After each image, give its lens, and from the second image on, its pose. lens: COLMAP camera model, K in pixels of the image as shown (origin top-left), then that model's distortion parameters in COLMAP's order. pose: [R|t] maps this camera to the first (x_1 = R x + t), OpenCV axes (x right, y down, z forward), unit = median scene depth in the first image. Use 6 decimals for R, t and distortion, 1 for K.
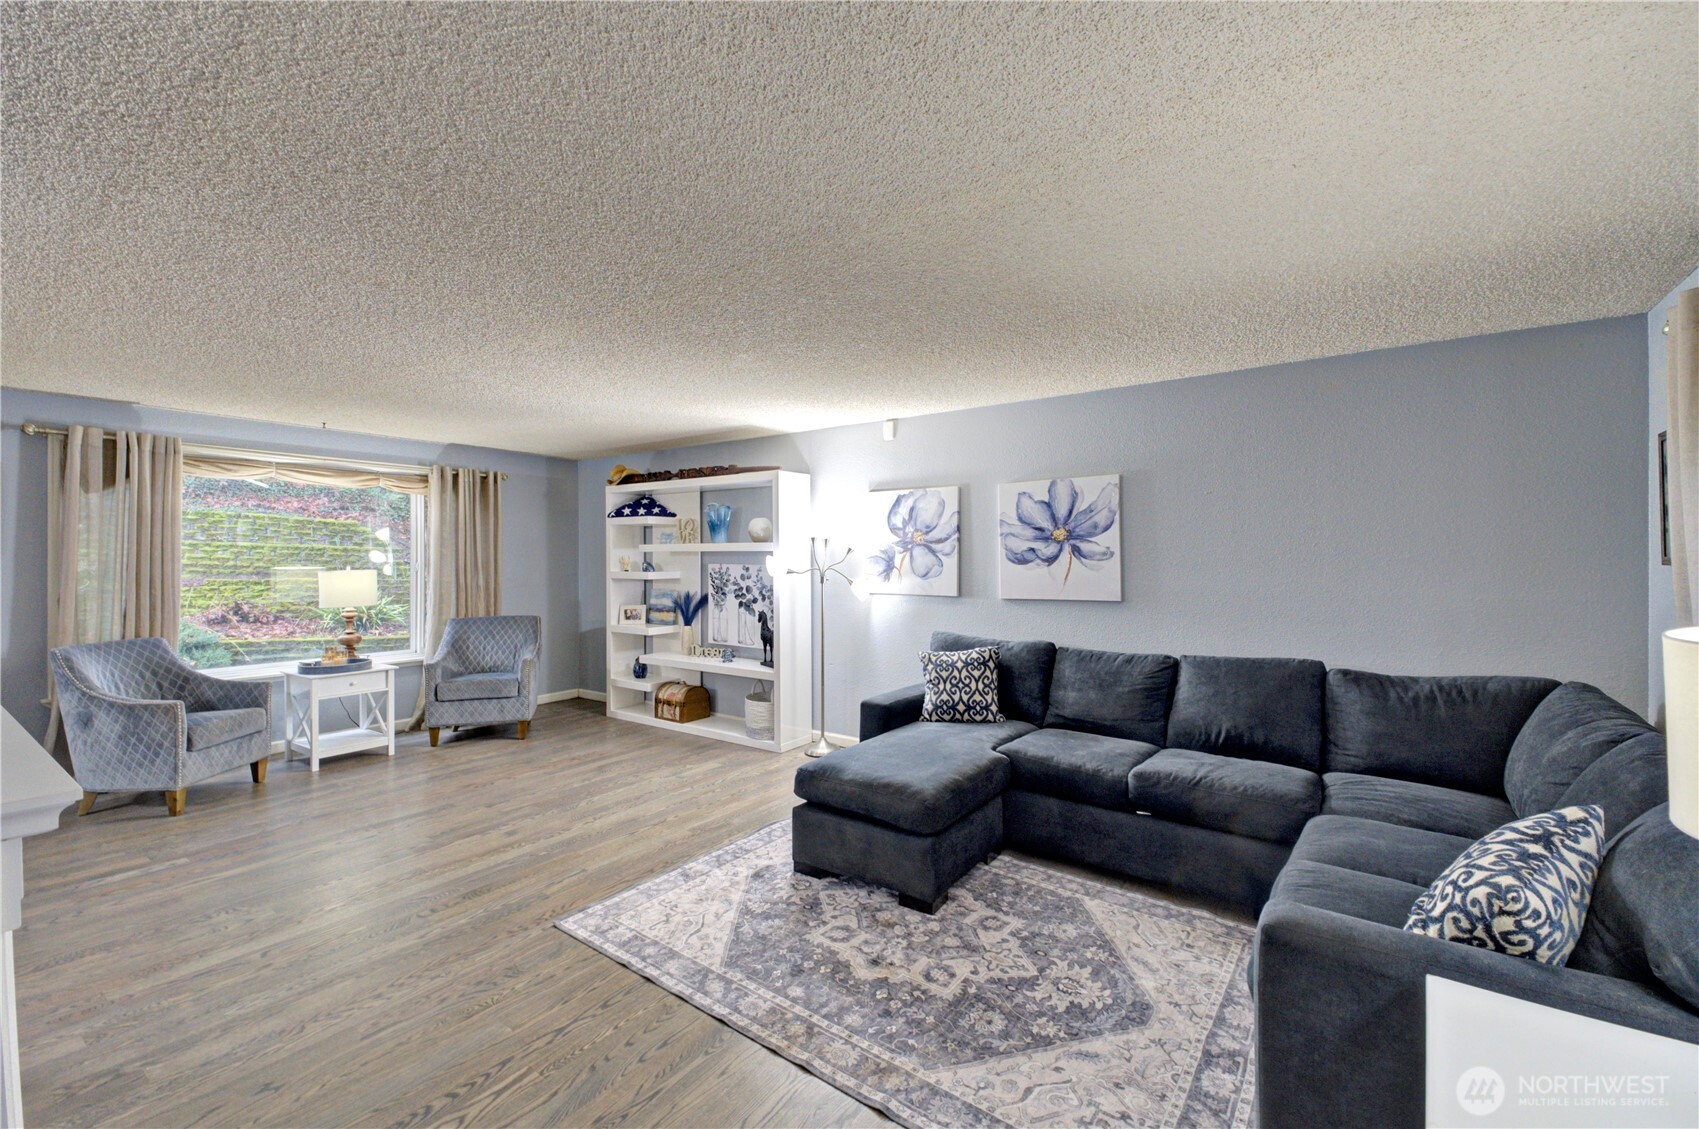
lens RADIAL K [[706.5, 0, 843.9], [0, 706.5, 560.6], [0, 0, 1]] dist [0.065238, -0.030104]
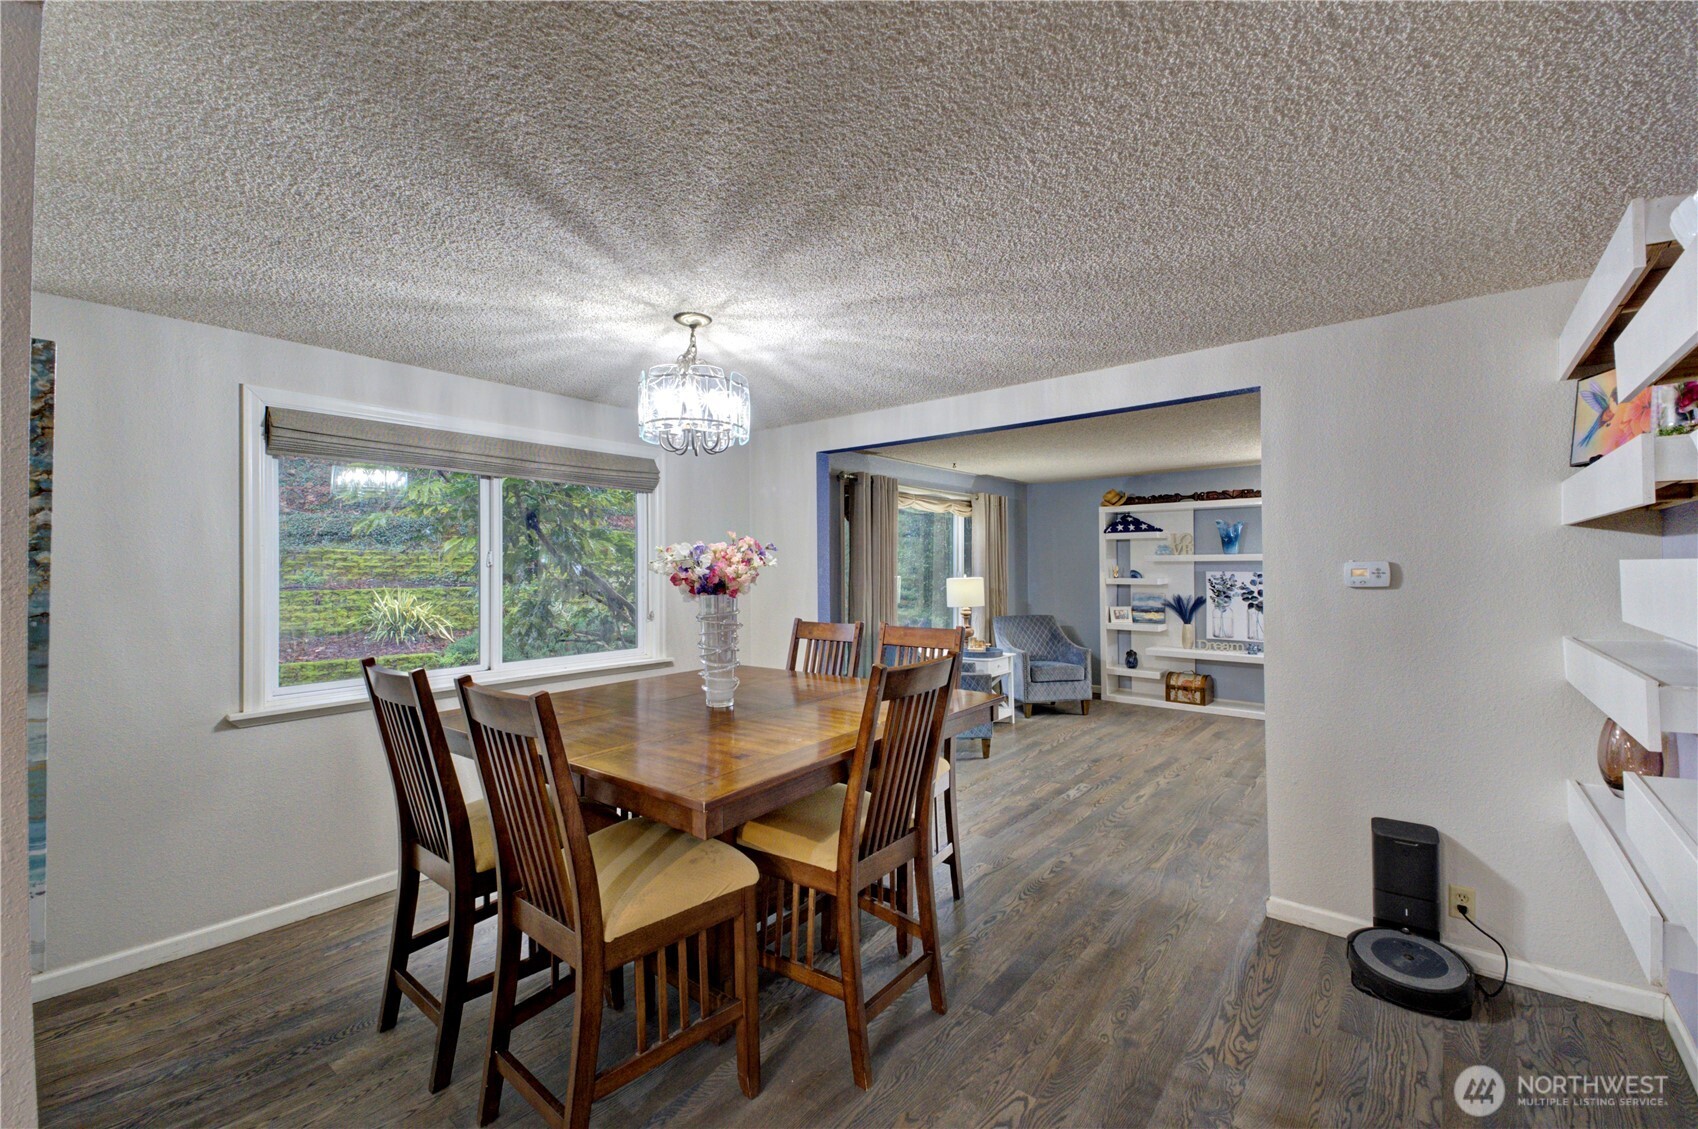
lens RADIAL K [[706.1, 0, 843.4], [0, 706.1, 560.6], [0, 0, 1]] dist [0.065238, -0.030104]
pose [[0.998585, -0.006295, -0.052798, -0.927373], [0.005761, 0.999931, -0.010253, -0.005871], [0.052859, 0.009935, 0.998553, -0.283610]]
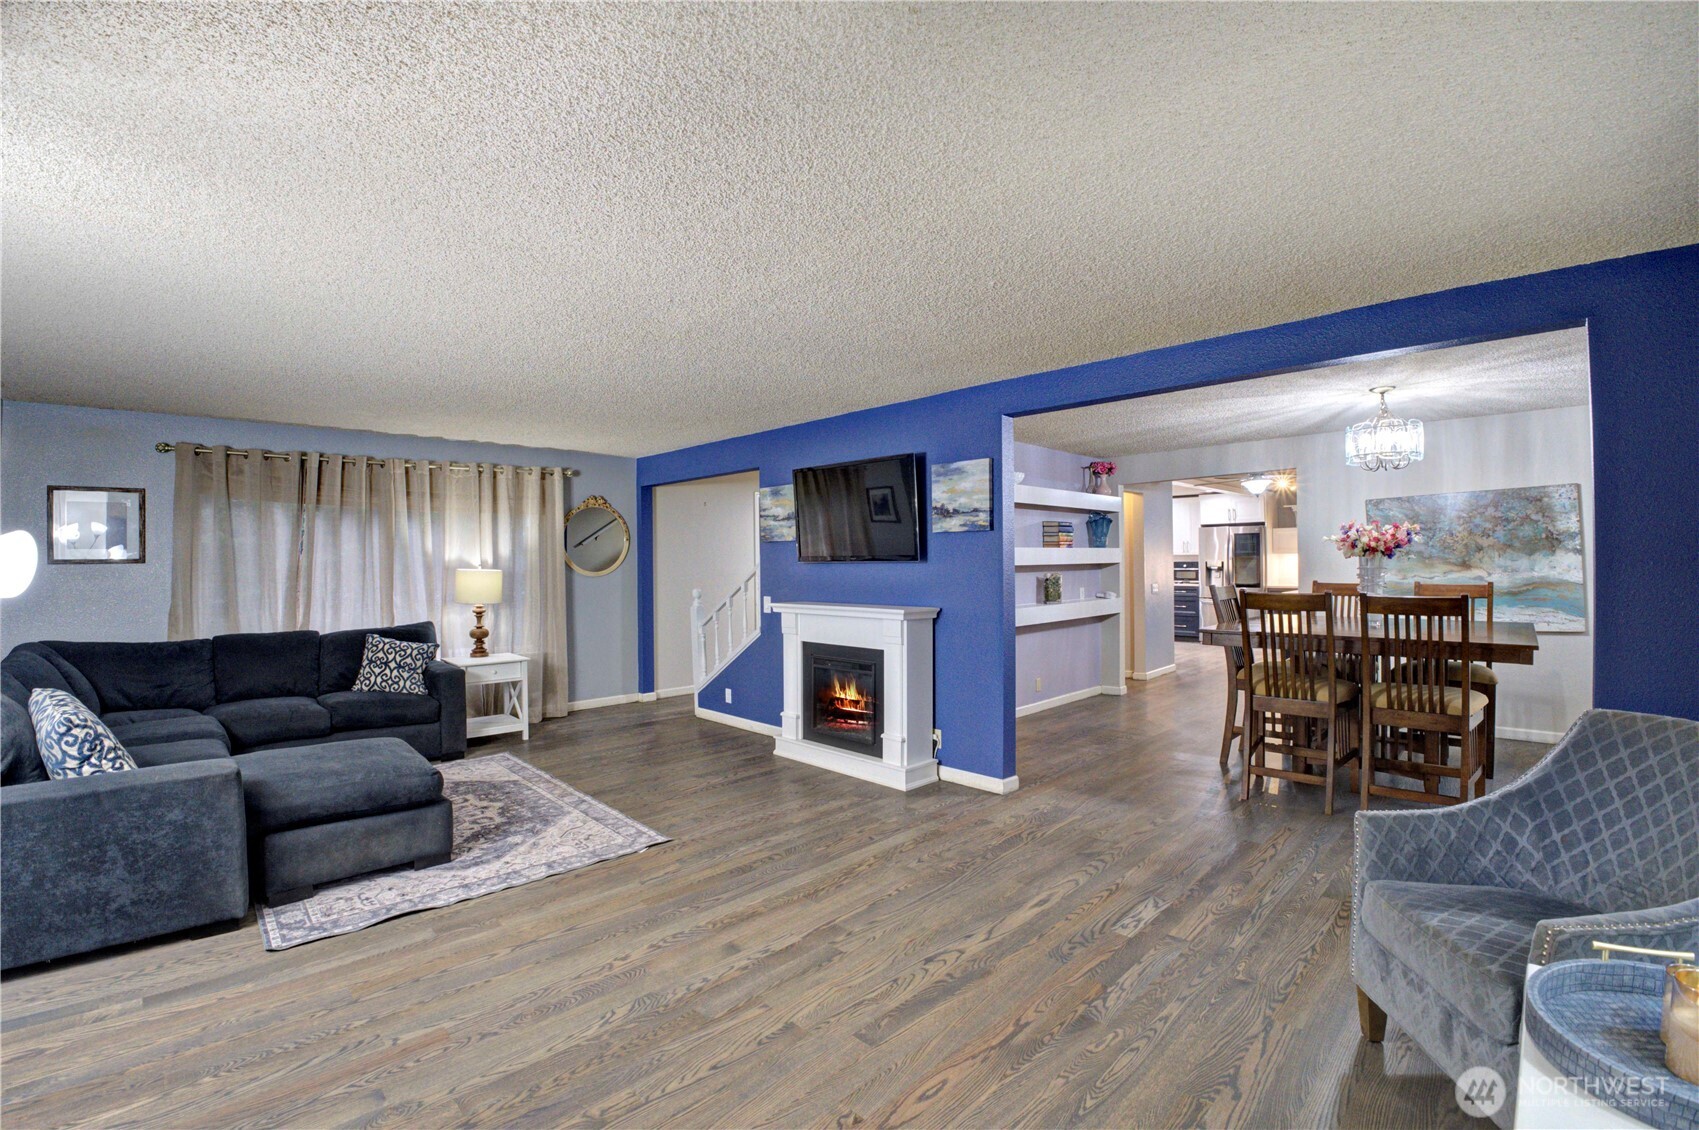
lens RADIAL K [[731.8, 0, 843.5], [0, 731.8, 557.6], [0, 0, 1]] dist [-0.041032, -0.007092]
pose [[-0.987004, 0.012911, 0.160178, -0.530246], [0.013013, 0.999915, -0.000410, 0.008047], [-0.160170, 0.001680, -0.987088, 1.288736]]
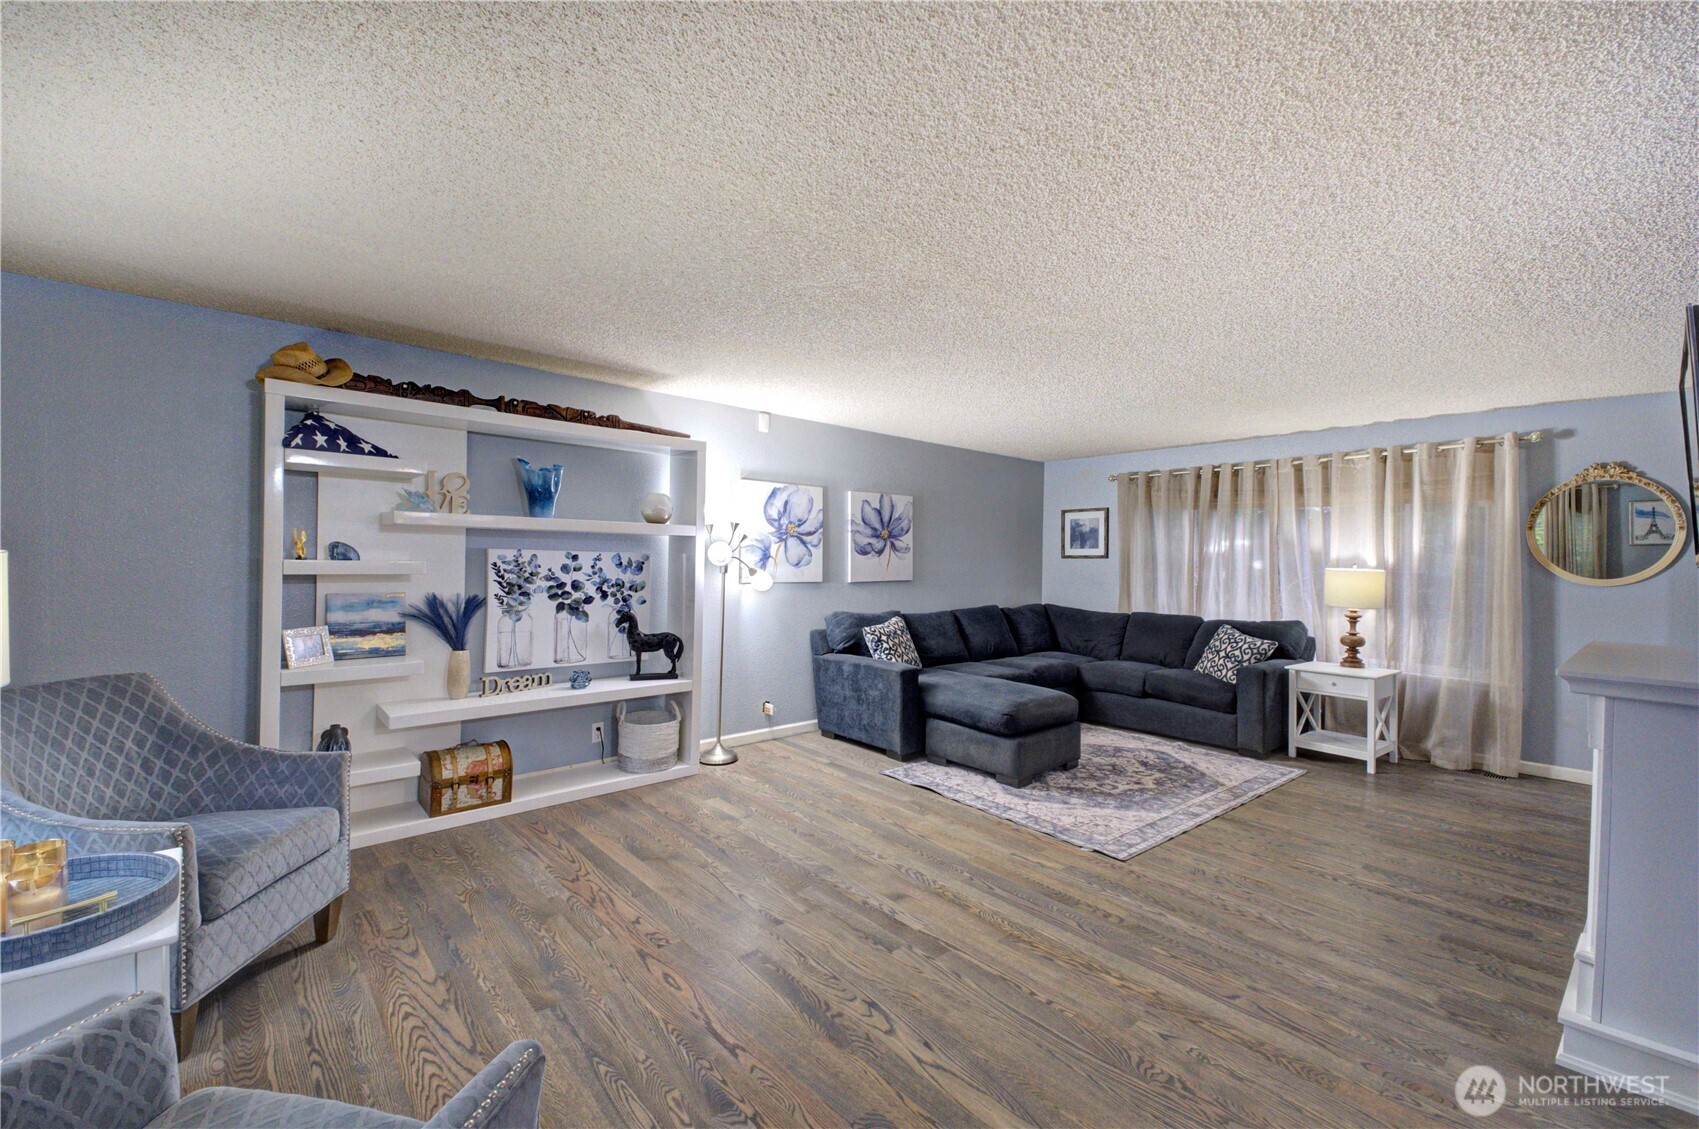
lens RADIAL K [[706.5, 0, 843.9], [0, 706.5, 560.6], [0, 0, 1]] dist [0.065238, -0.030104]
pose [[0.217410, 0.004140, 0.976071, -0.950767], [-0.010539, 0.999943, -0.001894, 0.016842], [-0.976023, -0.009875, 0.217442, 0.695604]]
